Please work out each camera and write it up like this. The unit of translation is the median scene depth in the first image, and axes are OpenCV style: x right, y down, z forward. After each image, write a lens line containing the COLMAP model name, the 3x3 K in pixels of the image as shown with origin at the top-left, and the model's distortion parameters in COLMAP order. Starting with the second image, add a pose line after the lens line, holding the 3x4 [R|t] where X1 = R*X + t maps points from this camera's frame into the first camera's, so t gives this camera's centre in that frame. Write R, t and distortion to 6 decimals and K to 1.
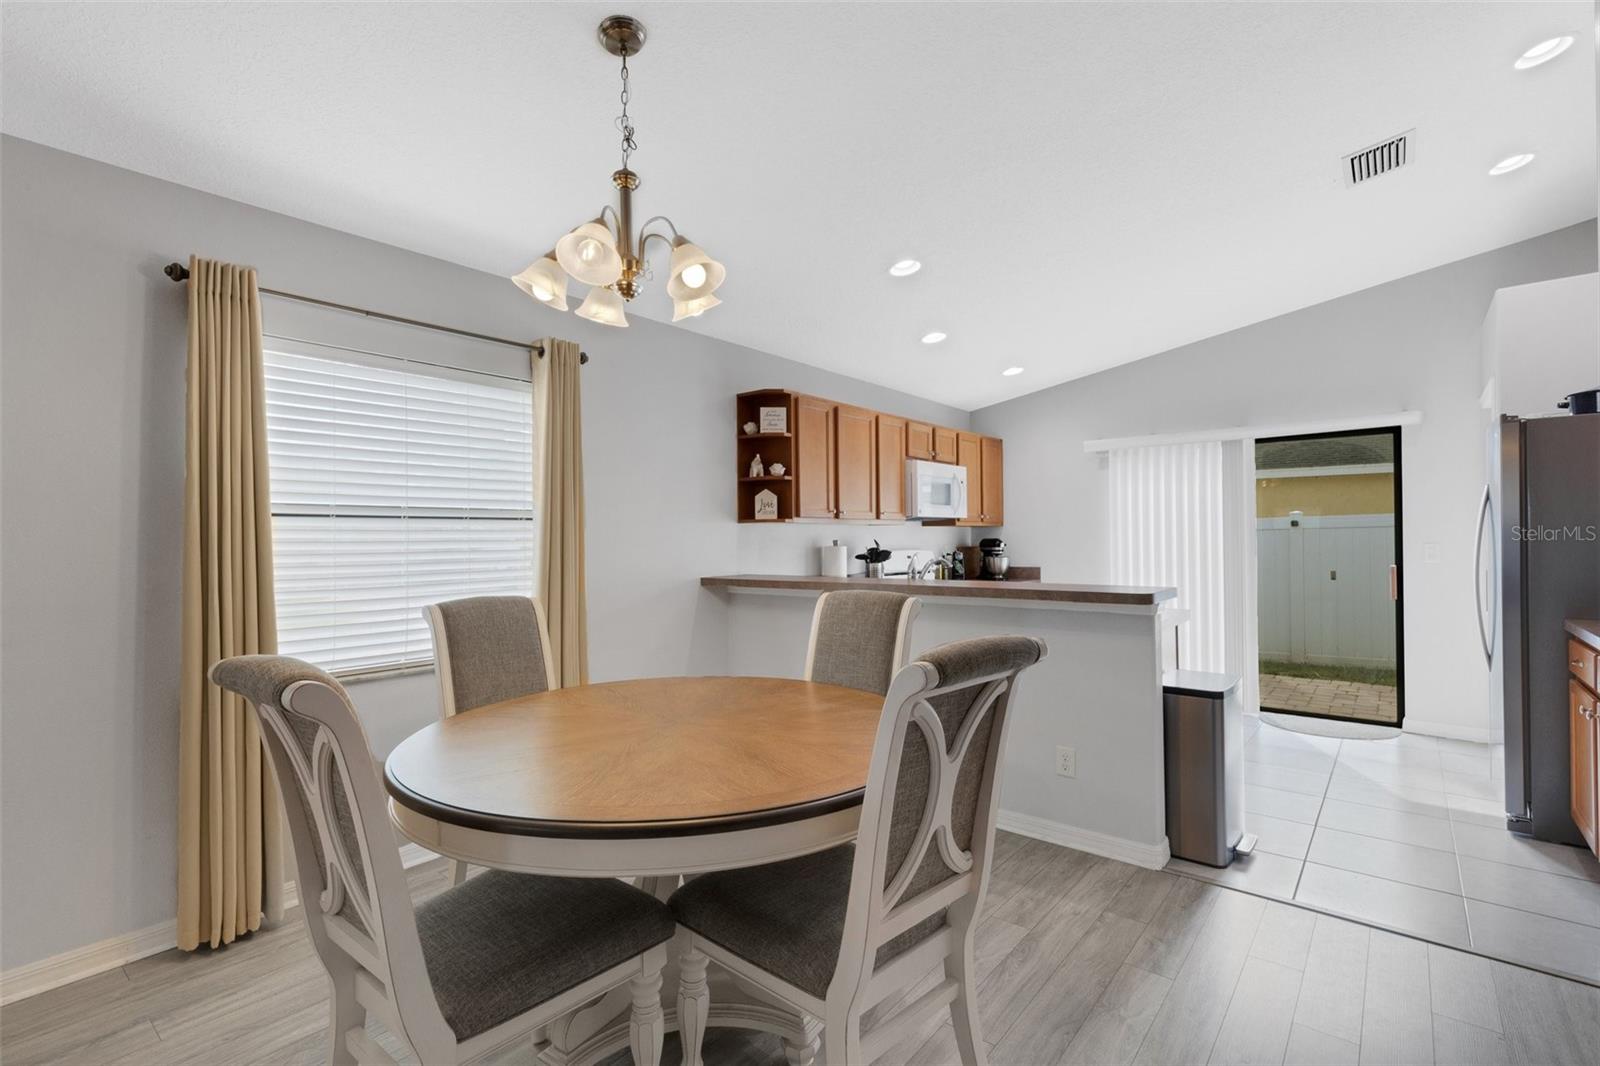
lens RADIAL K [[719.9, 0, 805.2], [0, 719.9, 522.4], [0, 0, 1]] dist [0.000519, -0.000664]
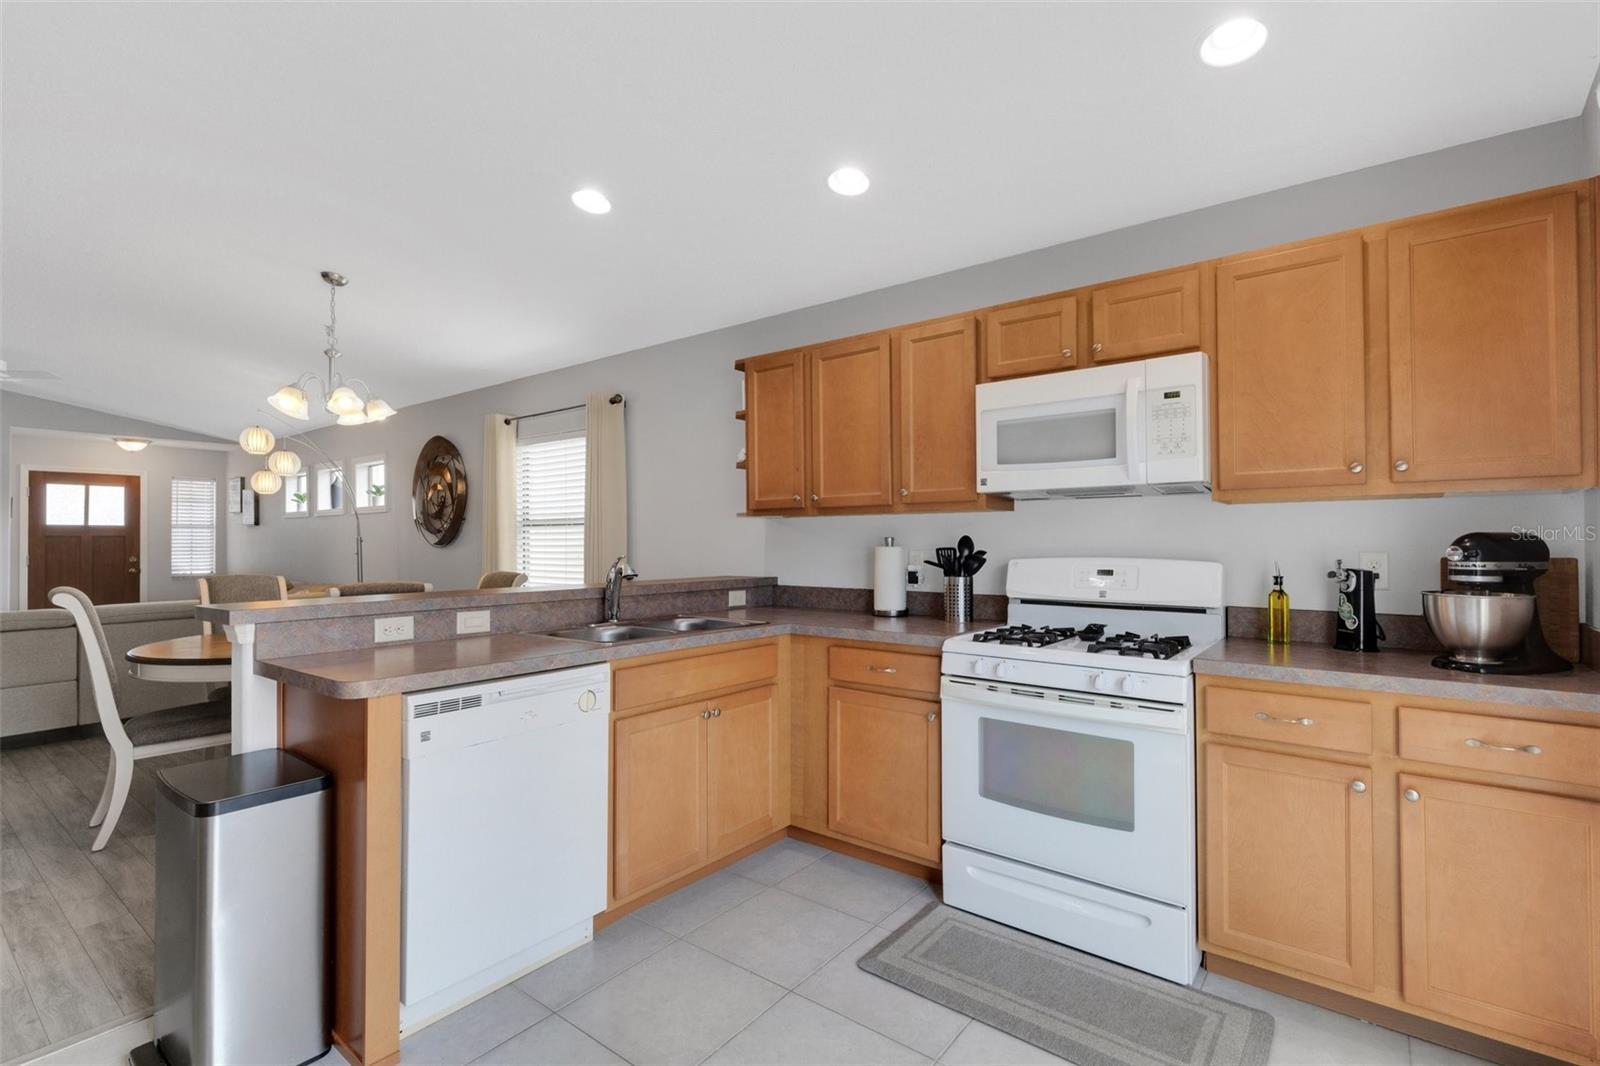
lens RADIAL K [[733.3, 0, 790.6], [0, 733.3, 531.5], [0, 0, 1]] dist [0.006602, -0.002550]
pose [[0.032164, -0.002217, -0.999480, 0.729479], [0.025263, 0.999680, -0.001404, 0.018727], [0.999163, -0.025205, 0.032210, 0.900157]]
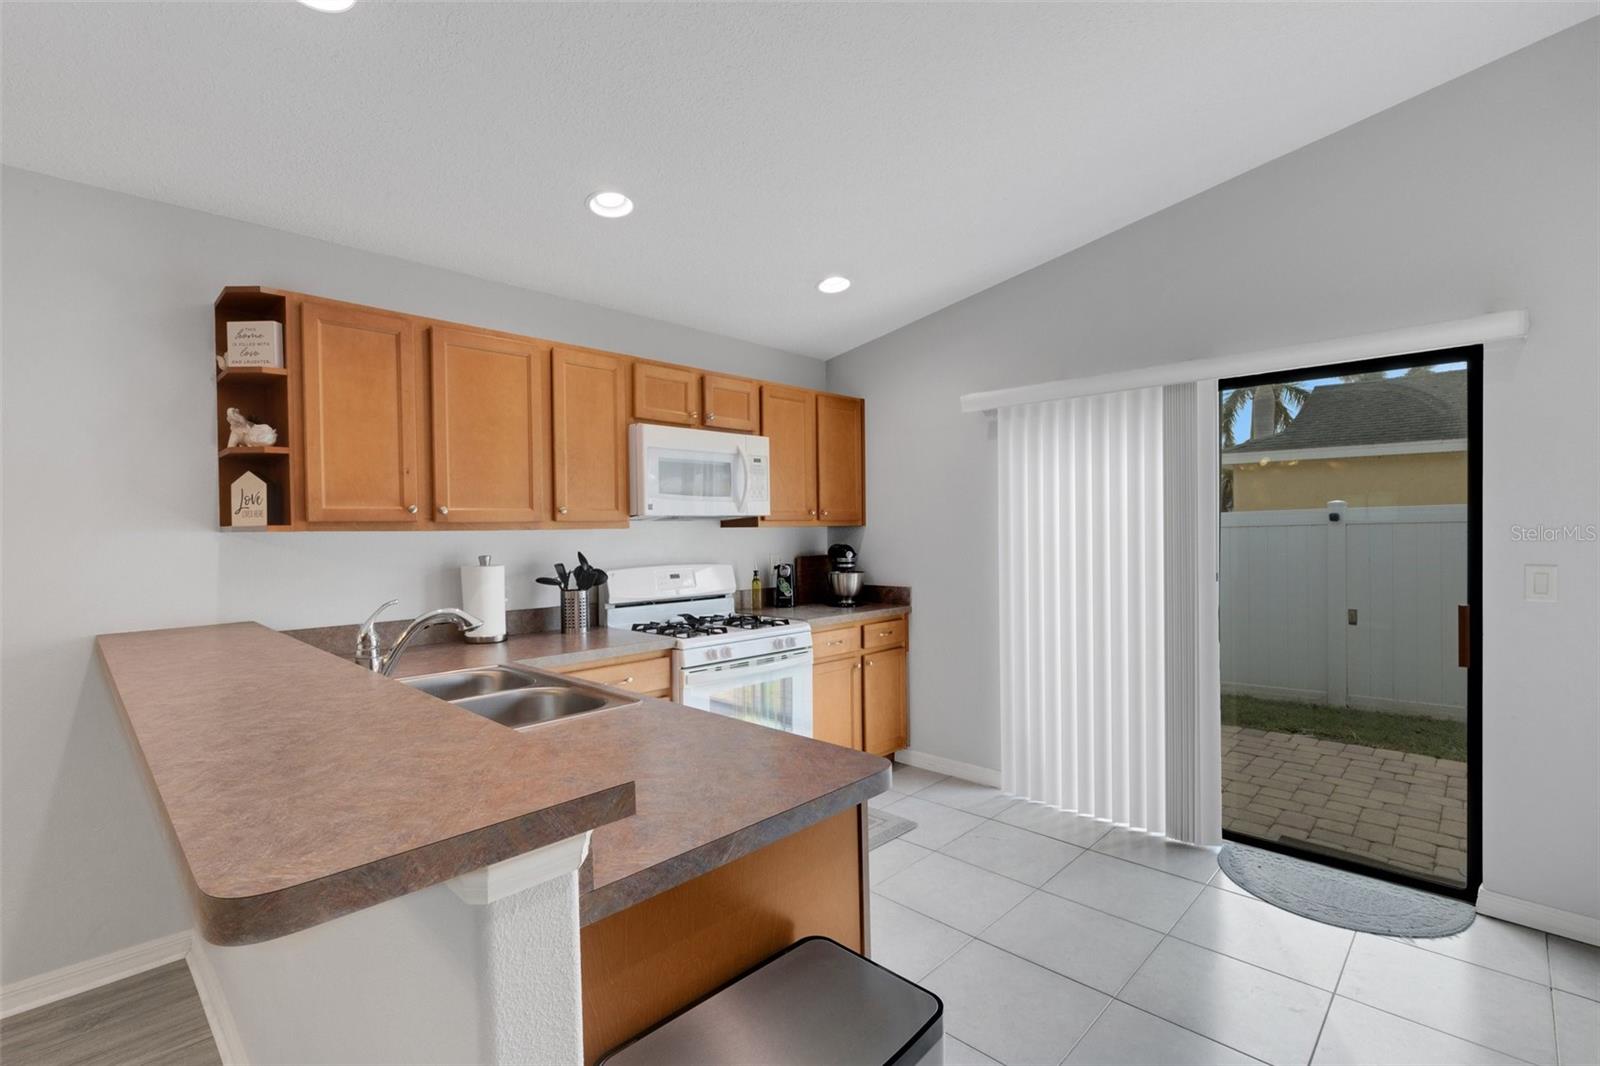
lens RADIAL K [[719.9, 0, 805.3], [0, 719.9, 527.6], [0, 0, 1]] dist [0.000519, -0.000664]
pose [[0.997161, -0.002923, -0.075239, 0.360566], [0.004679, 0.999721, 0.023173, -0.012076], [0.075150, -0.023459, 0.996896, 0.420234]]
